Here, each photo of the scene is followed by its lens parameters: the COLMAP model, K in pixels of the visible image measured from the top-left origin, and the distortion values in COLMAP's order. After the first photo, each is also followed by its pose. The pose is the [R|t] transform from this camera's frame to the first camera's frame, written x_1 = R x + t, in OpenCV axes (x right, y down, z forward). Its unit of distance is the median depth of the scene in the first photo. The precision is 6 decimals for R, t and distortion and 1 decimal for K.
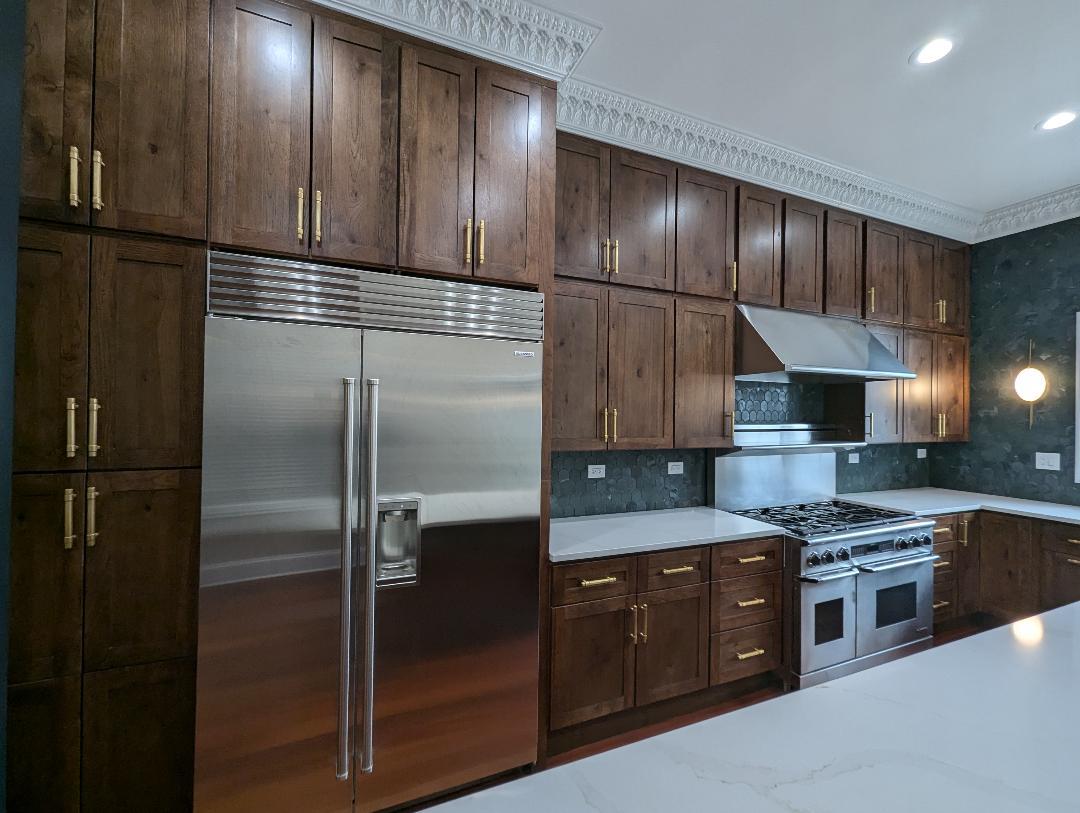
lens RADIAL K [[448.1, 0, 540.5], [0, 448.1, 411.1], [0, 0, 1]] dist [0.000857, -0.000270]
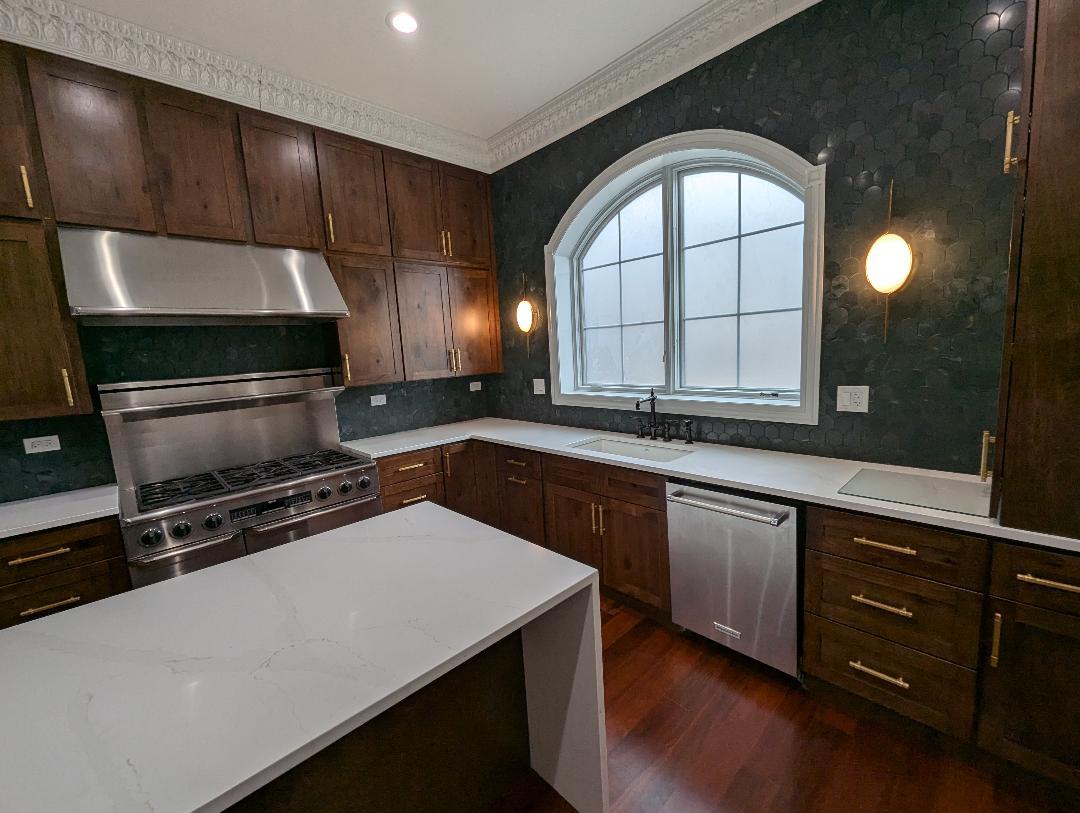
lens RADIAL K [[448.1, 0, 540.5], [0, 448.1, 411.1], [0, 0, 1]] dist [0.000857, -0.000270]
pose [[0.935014, -0.114471, 0.335626, 0.738978], [0.067710, 0.986683, 0.147892, 0.008724], [-0.348086, -0.115556, 0.930313, -0.031691]]
